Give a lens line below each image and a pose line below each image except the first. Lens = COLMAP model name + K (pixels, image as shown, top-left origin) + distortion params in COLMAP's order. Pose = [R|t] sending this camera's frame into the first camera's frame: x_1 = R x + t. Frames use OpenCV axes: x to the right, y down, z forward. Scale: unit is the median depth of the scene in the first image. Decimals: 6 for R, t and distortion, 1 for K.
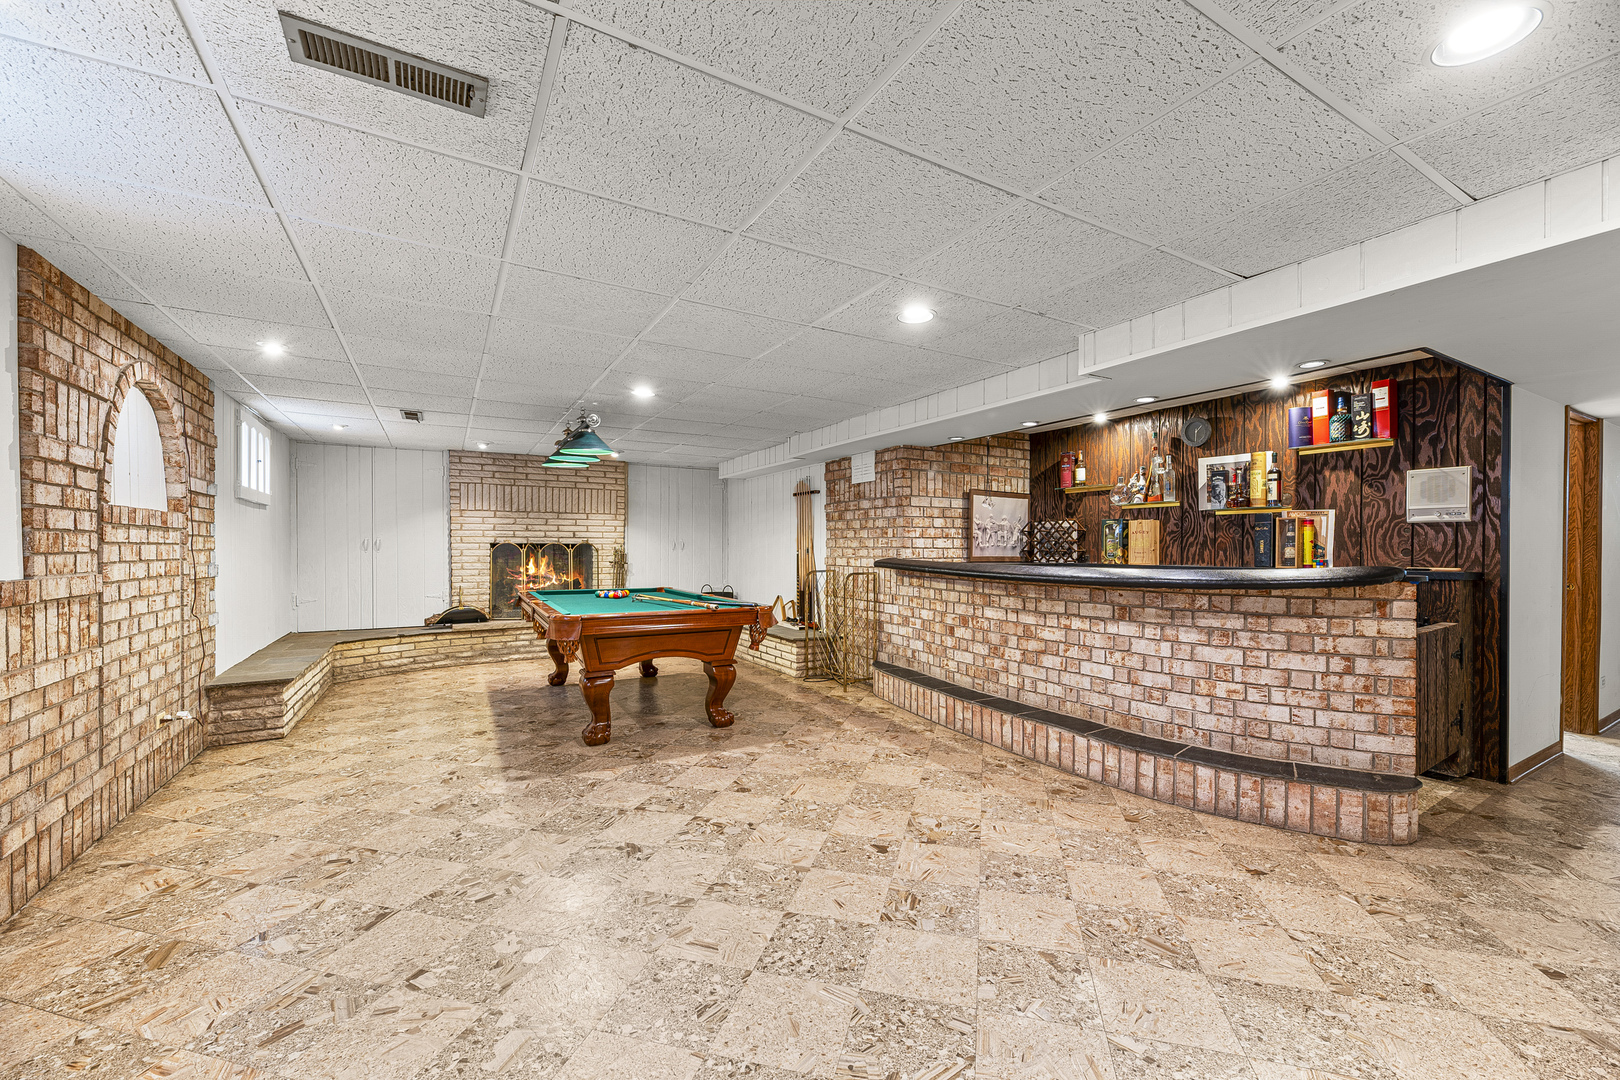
lens RADIAL K [[651.7, 0, 811.8], [0, 651.7, 546.7], [0, 0, 1]] dist [0.018313, 0.000157]
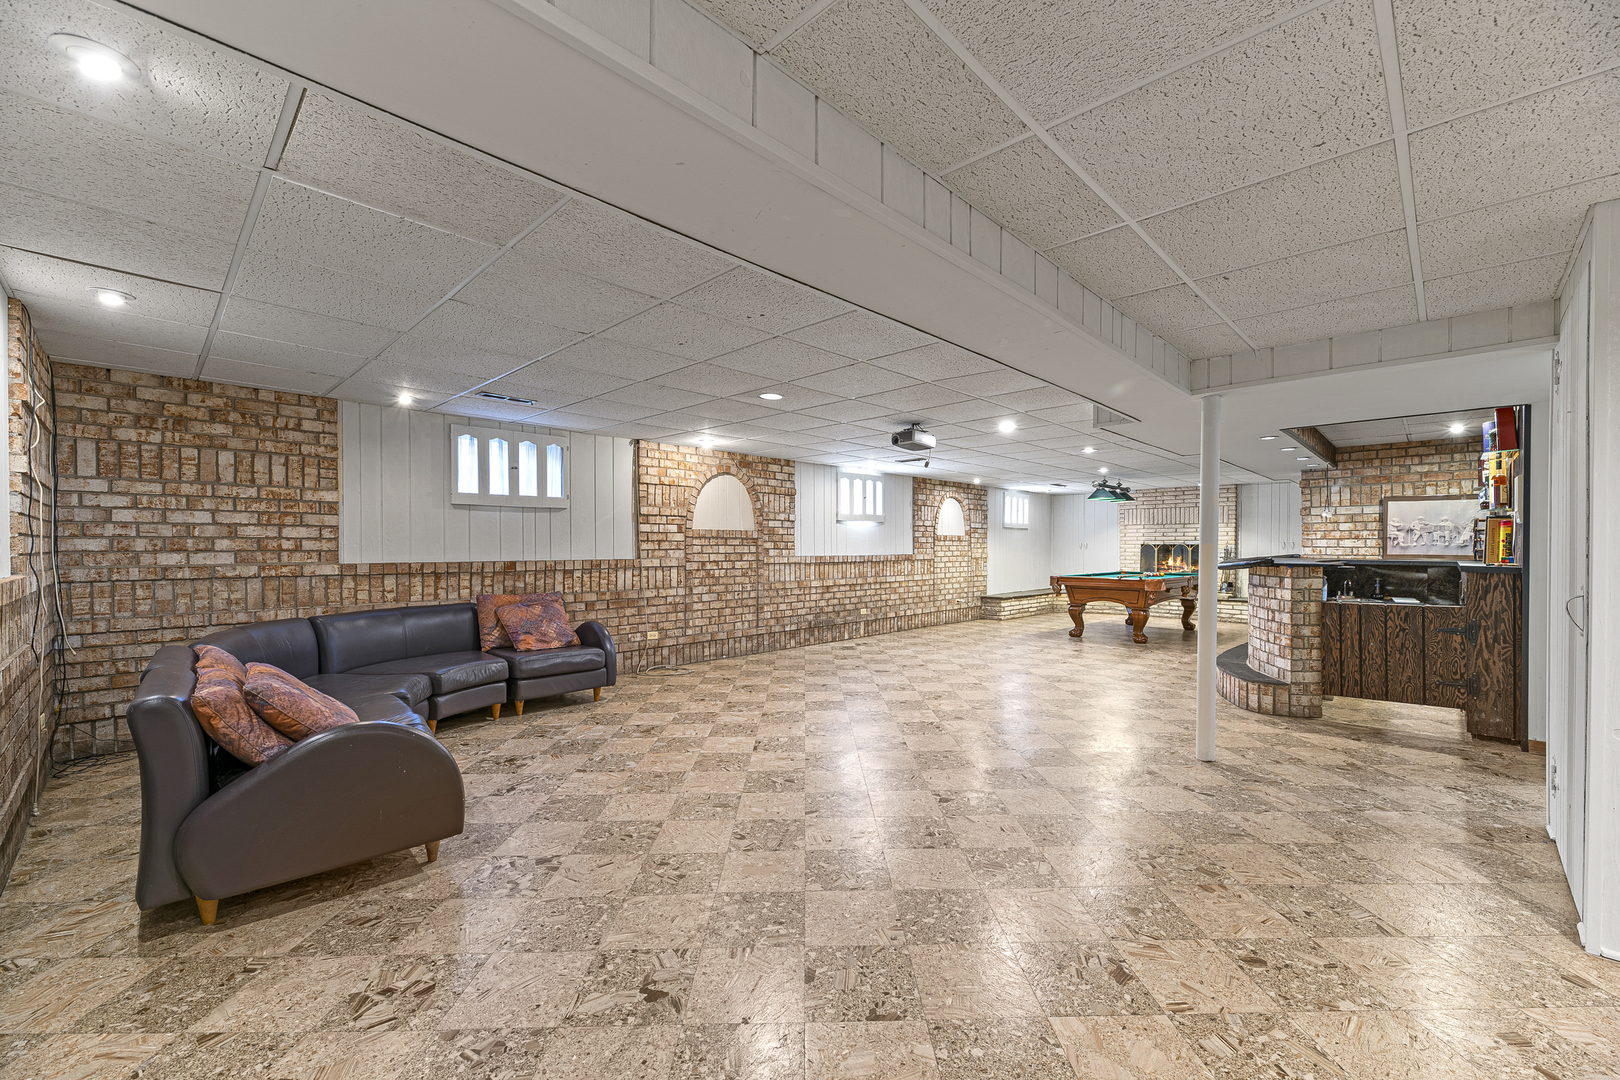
lens RADIAL K [[651.7, 0, 809.8], [0, 651.7, 547.3], [0, 0, 1]] dist [0.018313, 0.000157]
pose [[0.266771, -0.000531, -0.963760, 1.136776], [0.001013, 0.999999, -0.000271, 0.001917], [0.963759, -0.000904, 0.266771, -0.321434]]
